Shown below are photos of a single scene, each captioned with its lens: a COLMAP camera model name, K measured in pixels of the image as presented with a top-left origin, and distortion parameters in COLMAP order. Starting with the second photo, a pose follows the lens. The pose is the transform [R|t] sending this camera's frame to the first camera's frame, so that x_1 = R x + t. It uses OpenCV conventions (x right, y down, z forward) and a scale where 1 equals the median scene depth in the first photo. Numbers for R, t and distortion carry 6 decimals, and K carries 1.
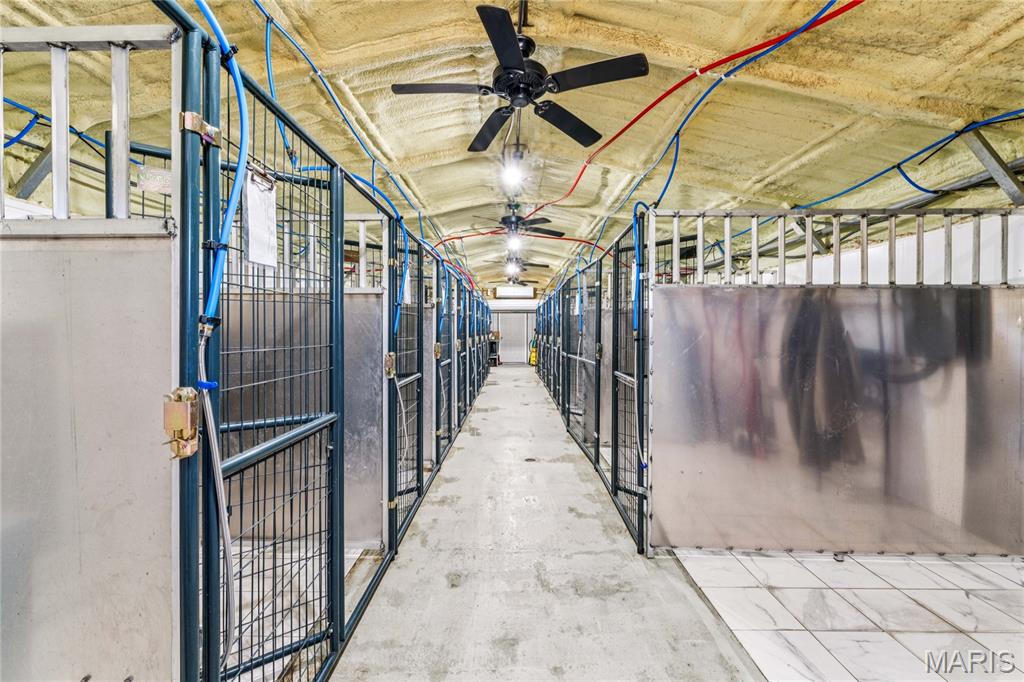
lens RADIAL K [[453.4, 0, 513.6], [0, 453.4, 334.3], [0, 0, 1]] dist [0.004472, -0.001012]
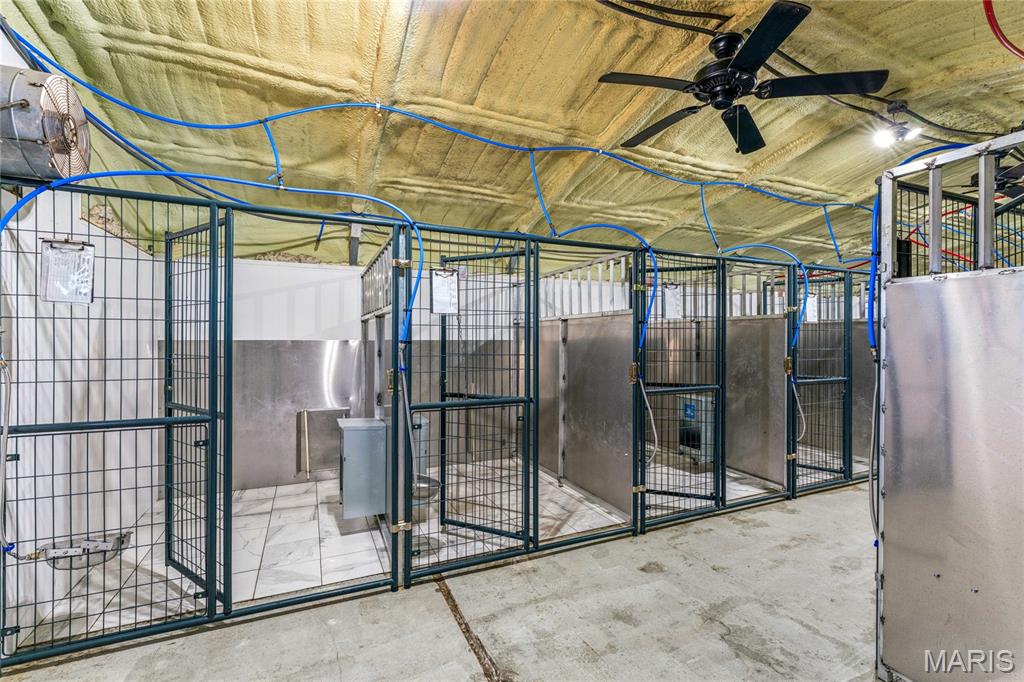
lens RADIAL K [[453.4, 0, 513.2], [0, 453.4, 342.5], [0, 0, 1]] dist [0.004472, -0.001012]
pose [[0.413999, 0.003833, -0.910269, 0.607345], [-0.004229, 0.999988, 0.002287, -0.012861], [0.910268, 0.002903, 0.414010, 0.183363]]
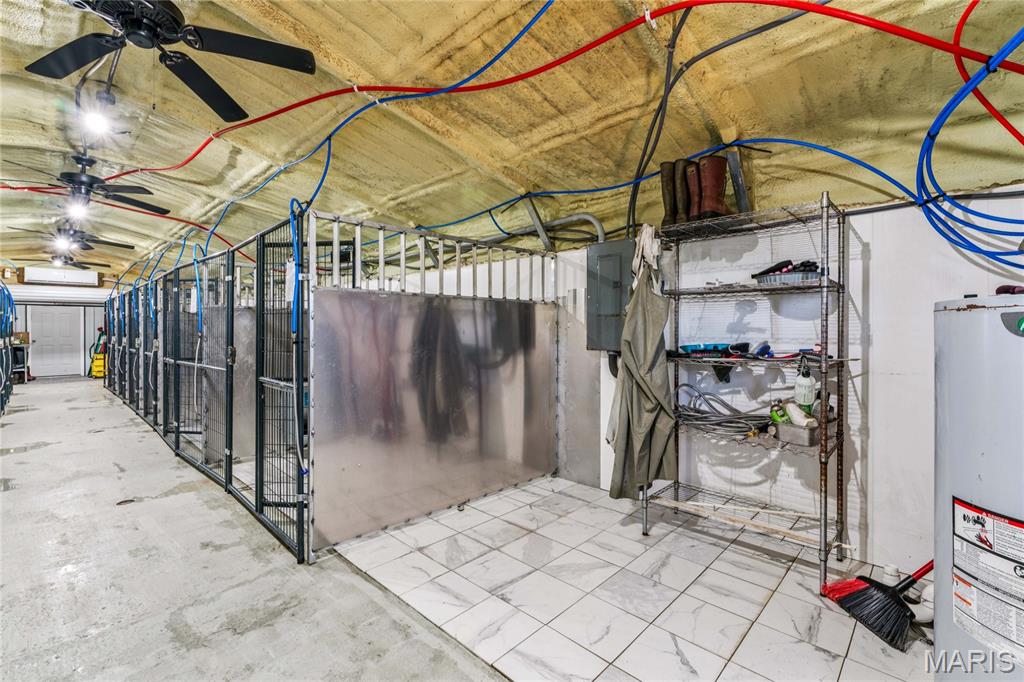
lens RADIAL K [[453.4, 0, 511.4], [0, 453.4, 334.1], [0, 0, 1]] dist [0.004472, -0.001012]
pose [[0.694452, -0.010977, 0.719455, -0.089984], [0.008439, 0.999939, 0.007111, -0.007606], [-0.719489, 0.001133, 0.694503, 0.003912]]
